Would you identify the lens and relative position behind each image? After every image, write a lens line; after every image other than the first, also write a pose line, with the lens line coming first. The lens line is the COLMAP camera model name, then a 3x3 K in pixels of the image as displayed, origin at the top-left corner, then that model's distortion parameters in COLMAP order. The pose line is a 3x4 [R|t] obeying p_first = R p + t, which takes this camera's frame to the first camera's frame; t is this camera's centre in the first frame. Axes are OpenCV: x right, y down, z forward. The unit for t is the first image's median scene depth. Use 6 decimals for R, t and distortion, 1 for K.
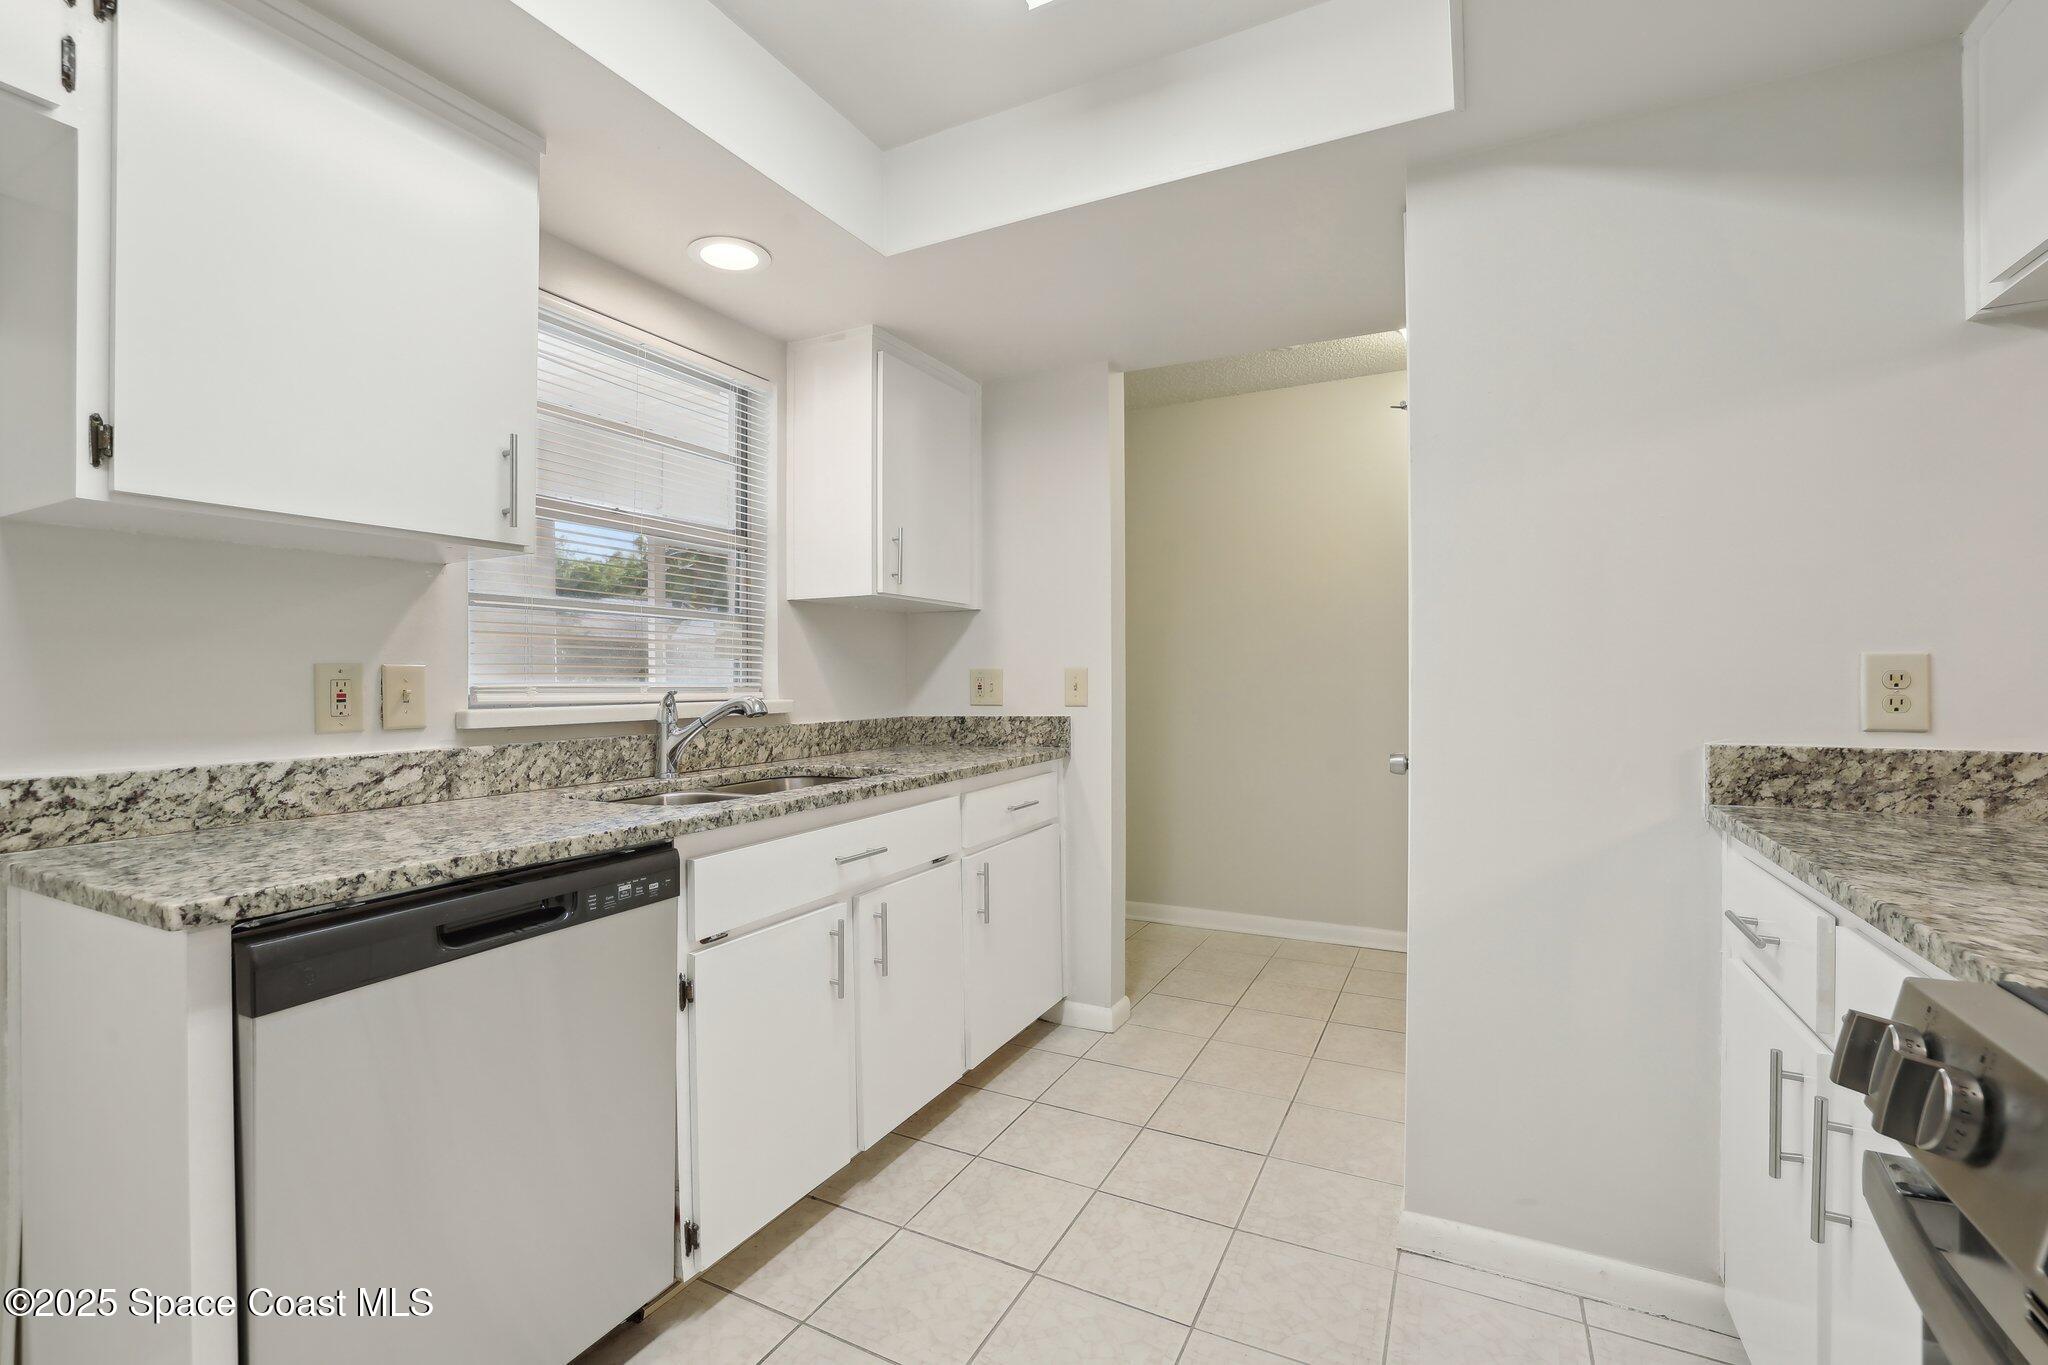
lens RADIAL K [[890.5, 0, 1012.5], [0, 890.5, 677.1], [0, 0, 1]] dist [-0.044755, 0.016662]
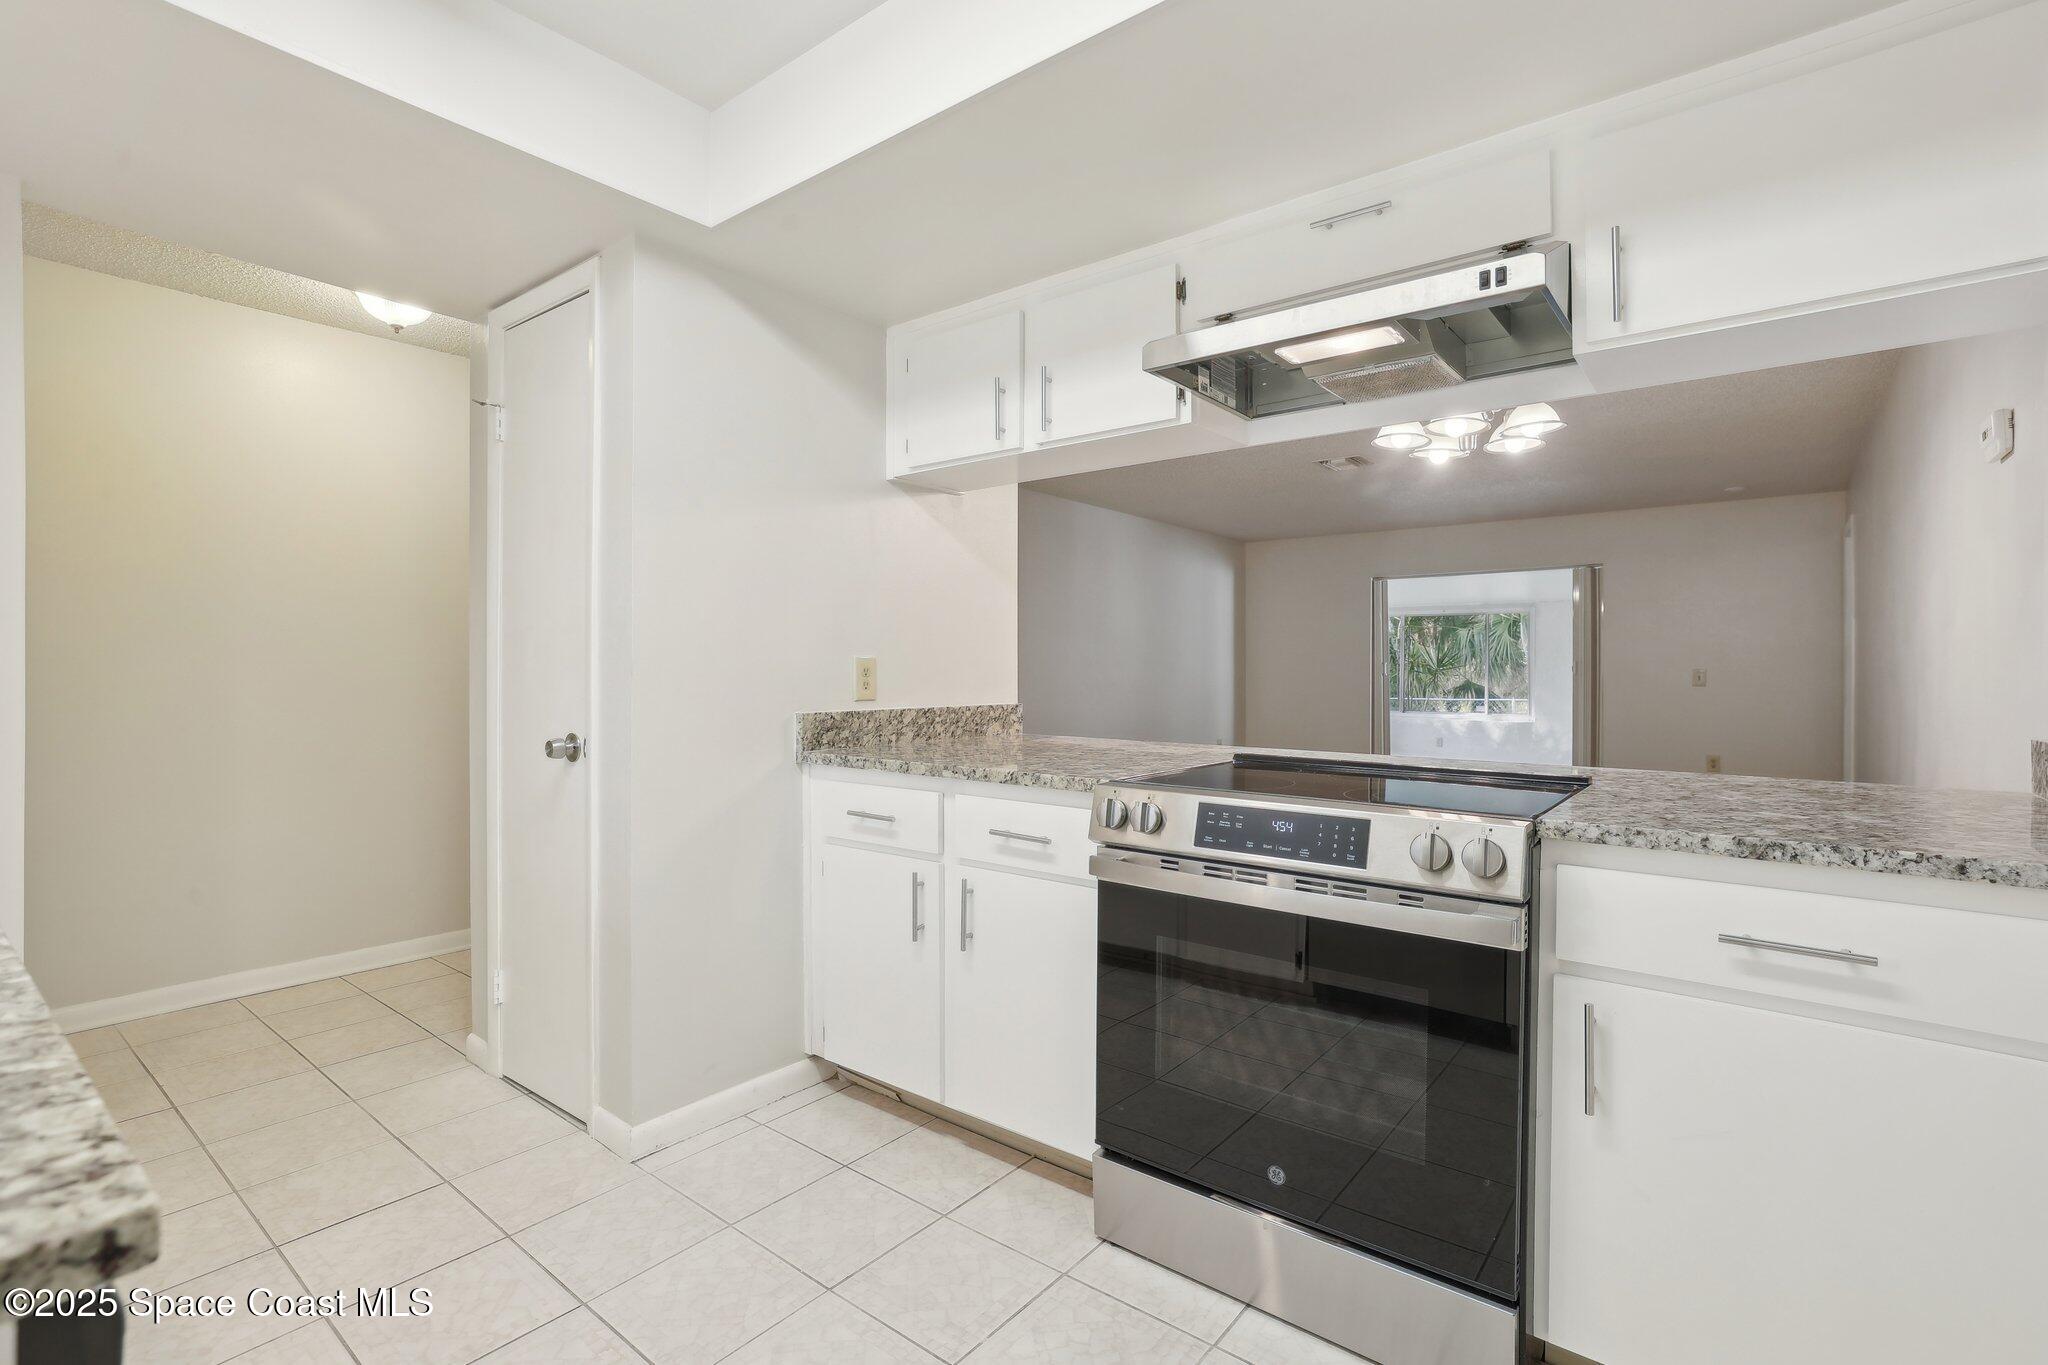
lens RADIAL K [[953.9, 0, 1006.3], [0, 953.9, 670.0], [0, 0, 1]] dist [-0.037468, 0.018907]
pose [[0.199611, 0.003817, 0.979868, -0.702399], [-0.001709, 0.999992, -0.003547, 0.005147], [-0.979874, -0.000966, 0.199616, 0.267596]]
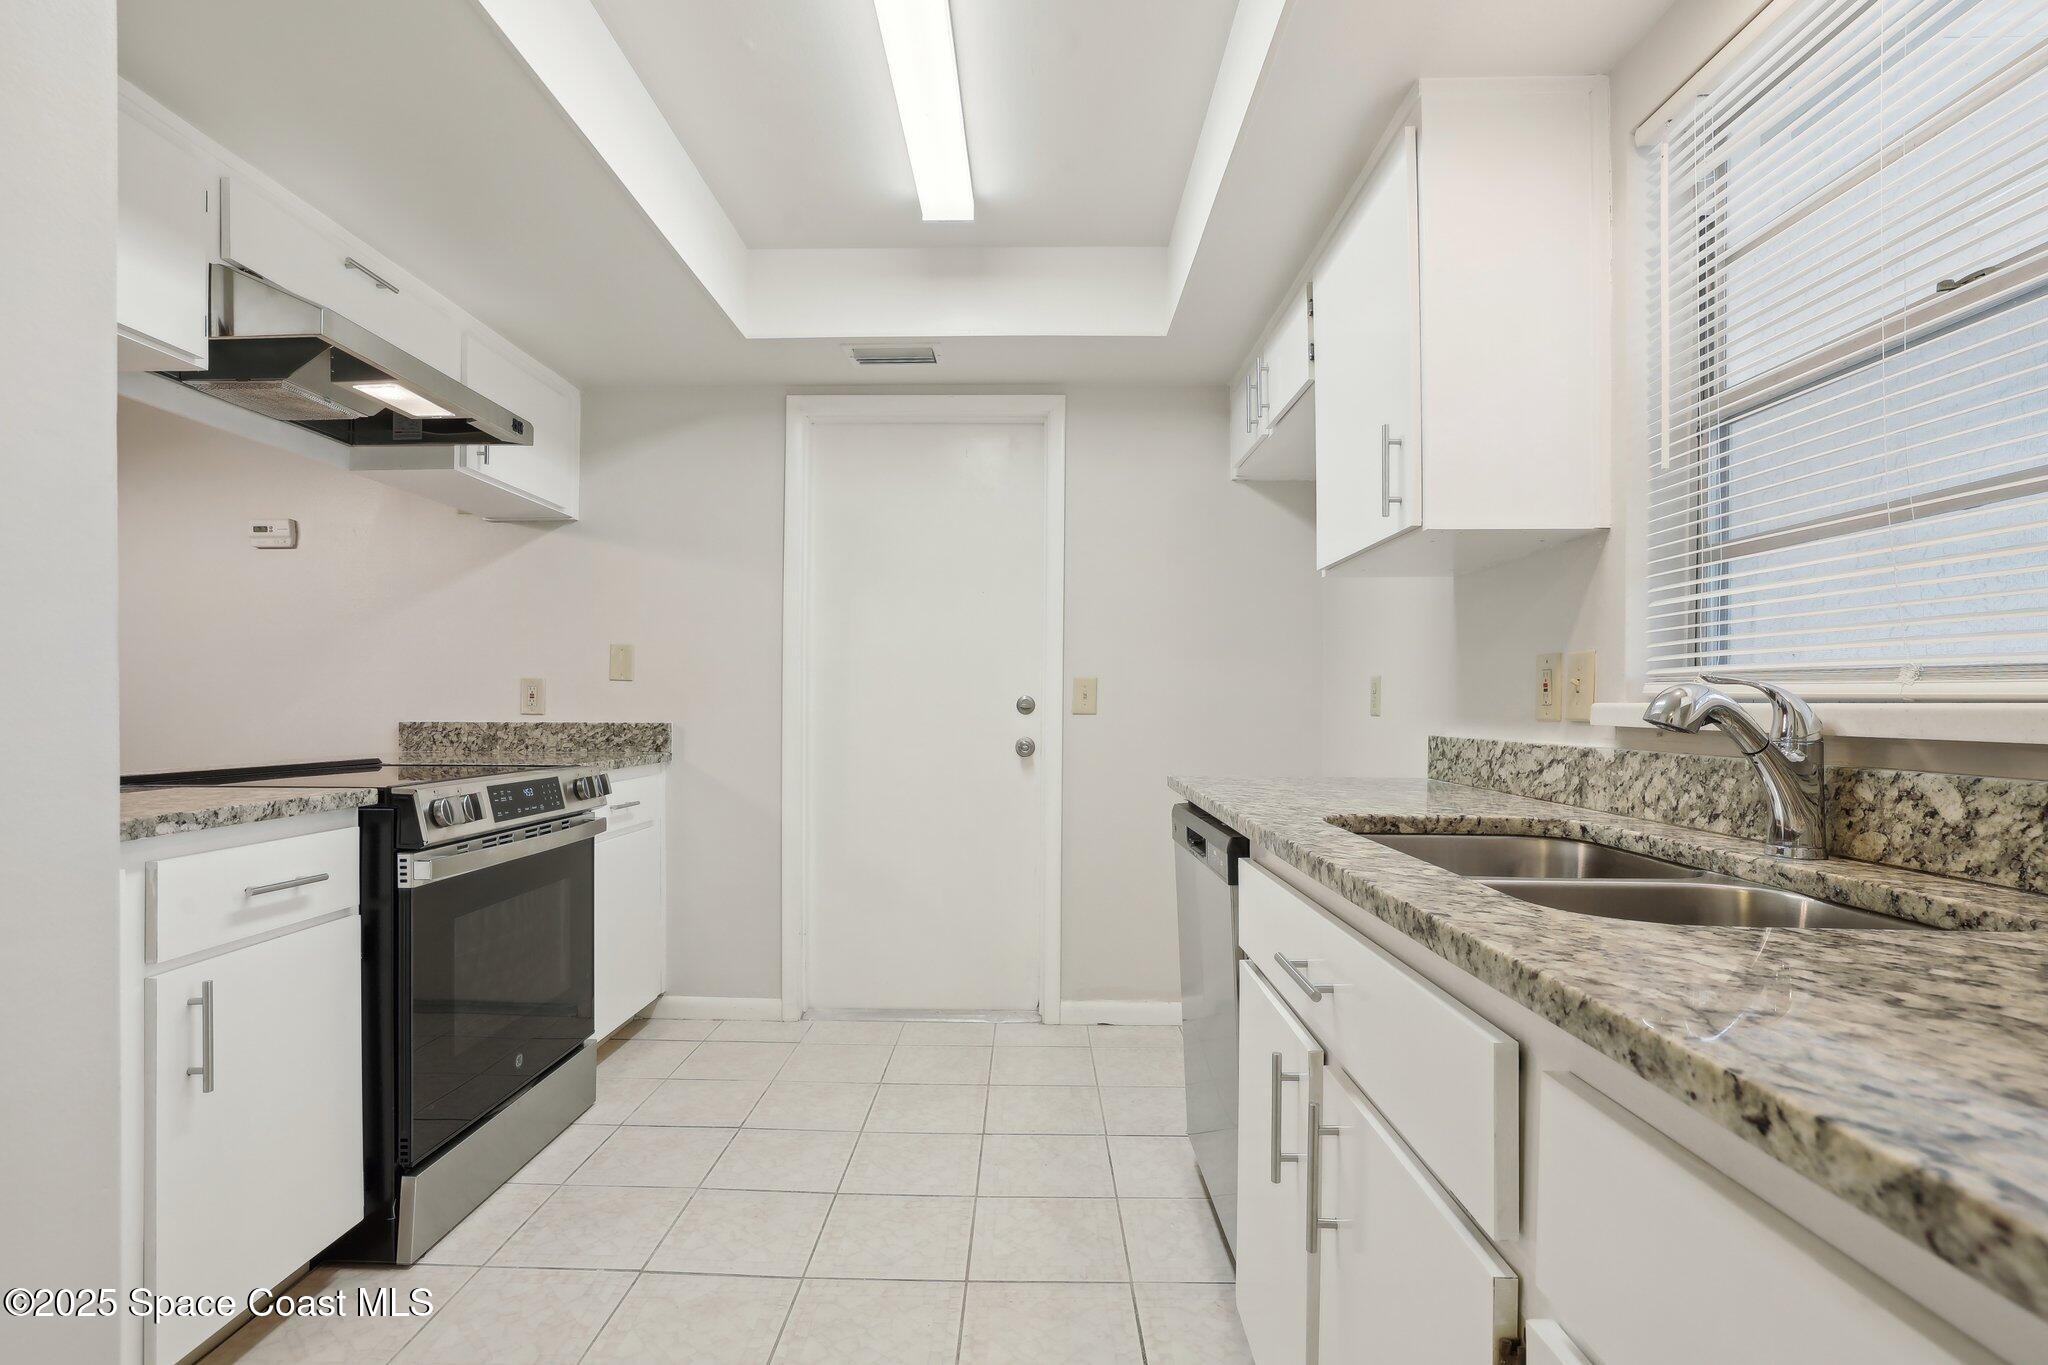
lens RADIAL K [[953.4, 0, 1024.0], [0, 953.4, 682.5], [0, 0, 1]] dist [-0.000313, 0.000103]
pose [[-0.891223, -0.008326, -0.453488, 0.277501], [0.001474, 0.999773, -0.021253, 0.038761], [0.453562, -0.019610, -0.891009, 1.634717]]
